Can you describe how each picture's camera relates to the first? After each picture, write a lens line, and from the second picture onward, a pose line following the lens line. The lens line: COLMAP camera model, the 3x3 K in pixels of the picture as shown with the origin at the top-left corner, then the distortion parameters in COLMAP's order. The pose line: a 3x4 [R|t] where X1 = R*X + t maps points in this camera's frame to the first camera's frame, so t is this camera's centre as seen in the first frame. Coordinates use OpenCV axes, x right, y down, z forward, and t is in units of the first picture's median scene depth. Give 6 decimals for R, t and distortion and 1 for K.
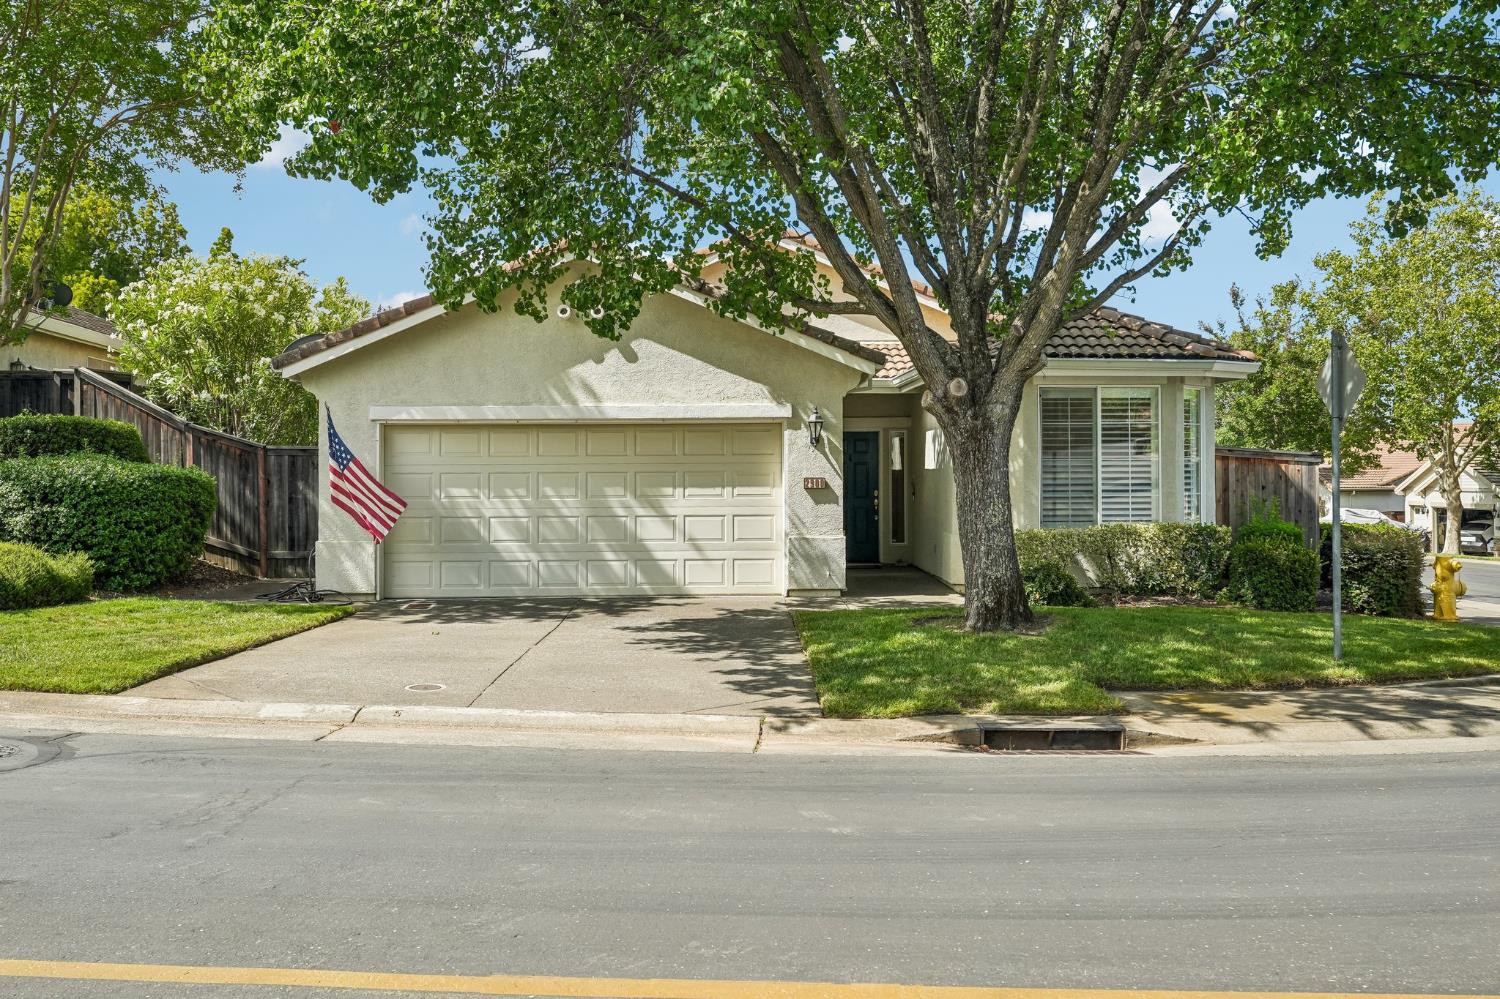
lens RADIAL K [[1290.3, 0, 750.0], [0, 1290.3, 503.5], [0, 0, 1]] dist [-0.010019, -0.007822]
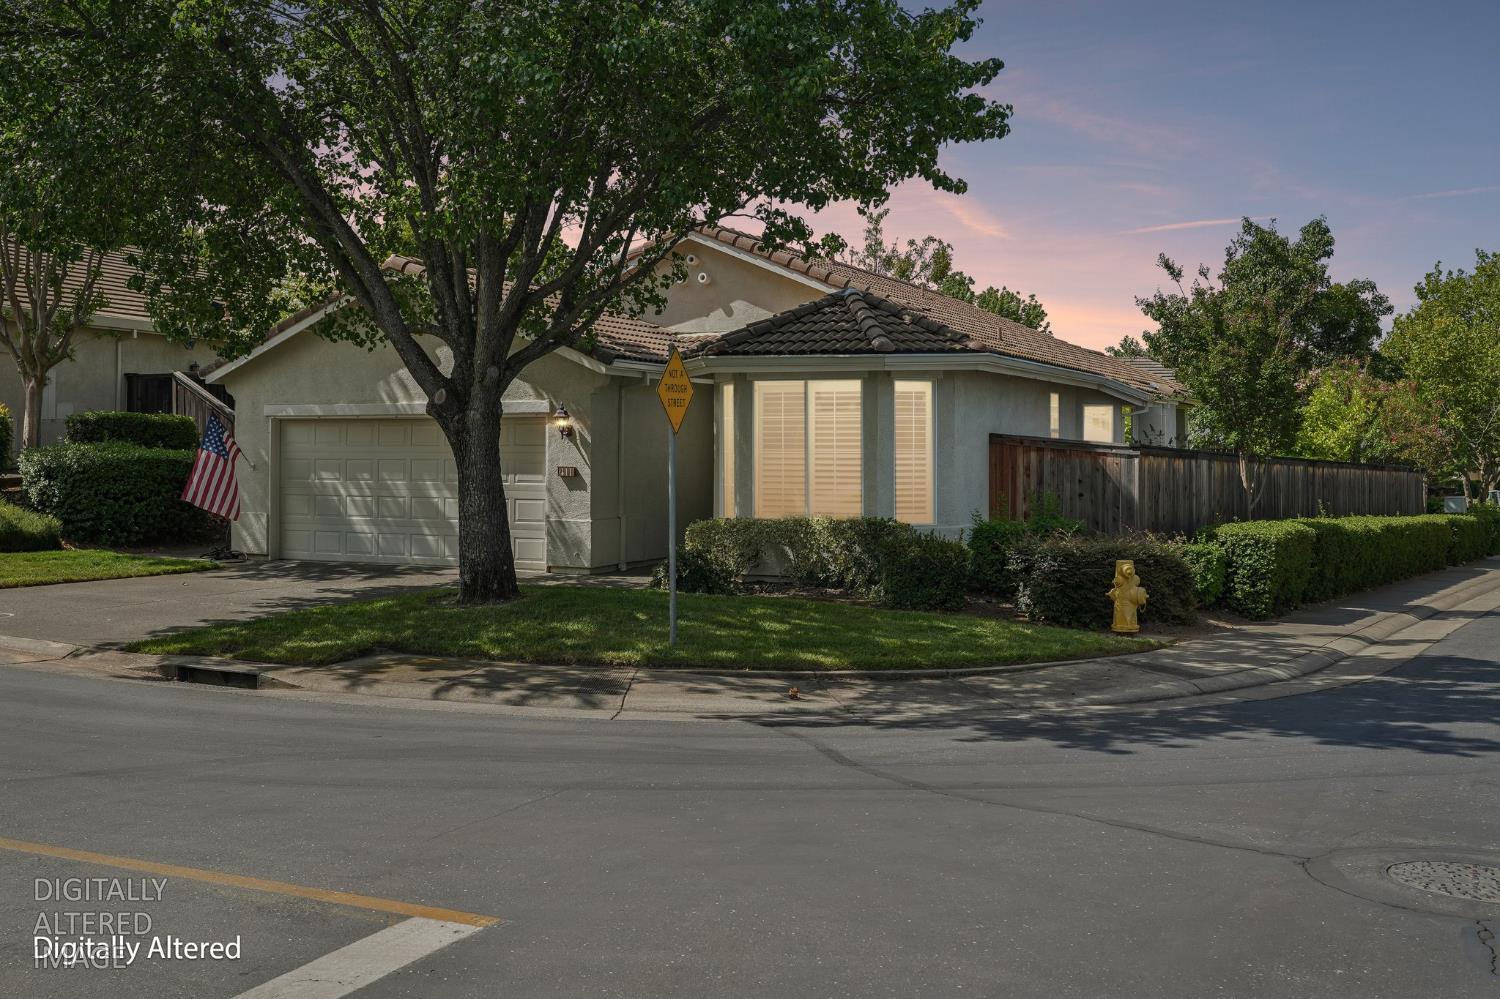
lens RADIAL K [[1436.1, 0, 749.9], [0, 1436.1, 492.5], [0, 0, 1]] dist [-0.020876, 0.000000]
pose [[0.892412, 0.021190, -0.450723, 0.745227], [-0.015376, 0.999745, 0.016559, -0.020714], [0.450959, -0.007847, 0.892510, -0.030605]]
